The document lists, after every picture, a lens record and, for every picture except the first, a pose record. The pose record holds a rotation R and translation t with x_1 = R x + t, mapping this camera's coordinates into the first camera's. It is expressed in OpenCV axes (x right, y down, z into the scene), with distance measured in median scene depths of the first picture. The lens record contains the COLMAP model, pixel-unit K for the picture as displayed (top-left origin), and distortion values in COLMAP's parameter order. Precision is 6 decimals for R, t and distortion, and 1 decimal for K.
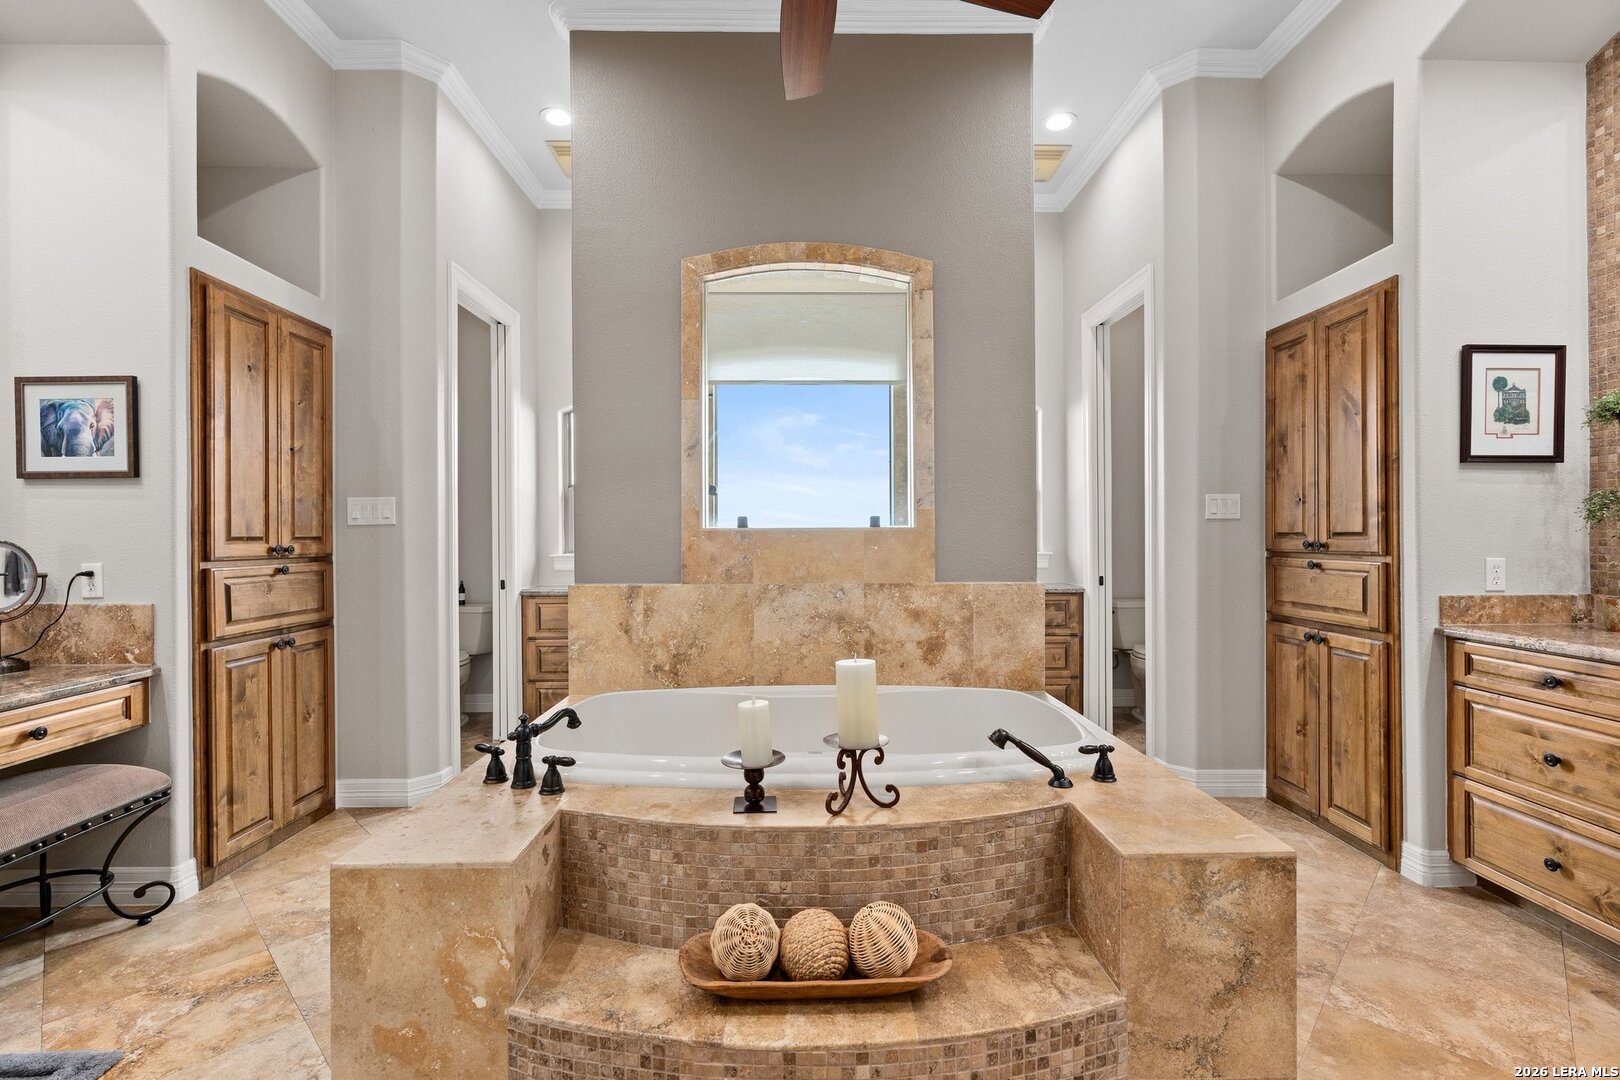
lens RADIAL K [[734.8, 0, 815.8], [0, 734.8, 535.6], [0, 0, 1]] dist [-0.007951, 0.003055]
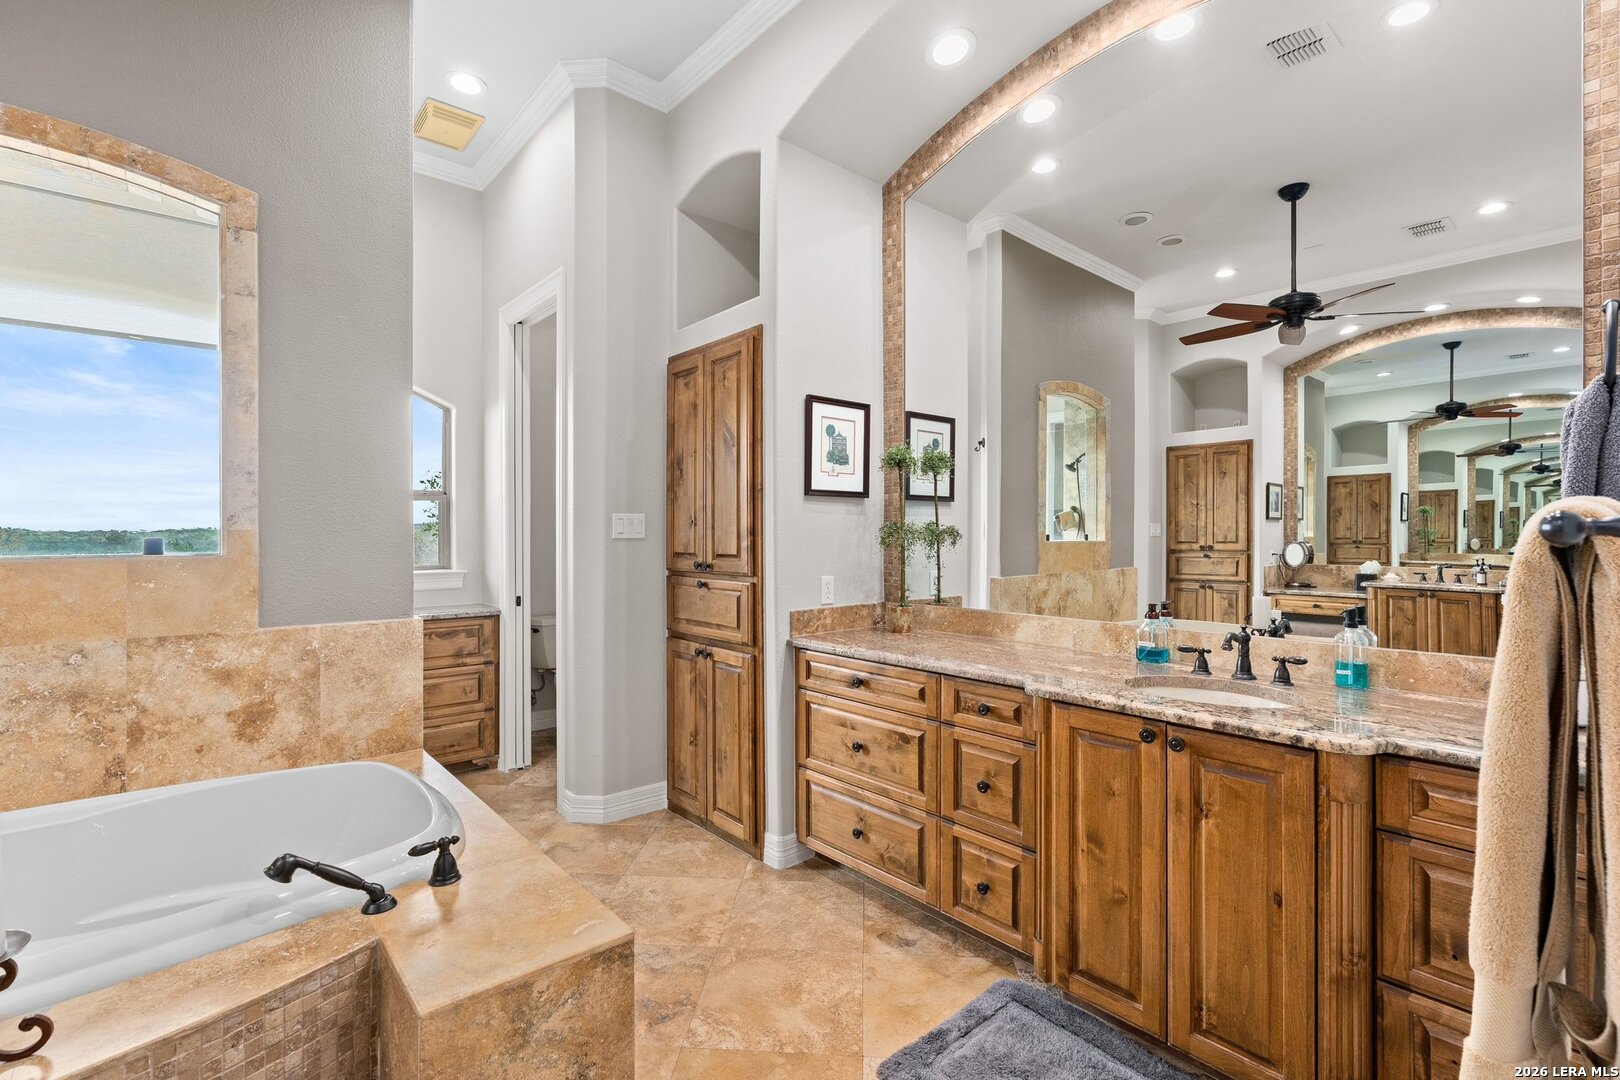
lens RADIAL K [[734.8, 0, 813.5], [0, 734.8, 534.8], [0, 0, 1]] dist [-0.007951, 0.003055]
pose [[0.769281, 0.000112, 0.638911, 0.153381], [0.000310, 1.000000, -0.000548, -0.038198], [-0.638911, 0.000620, 0.769281, 0.097408]]
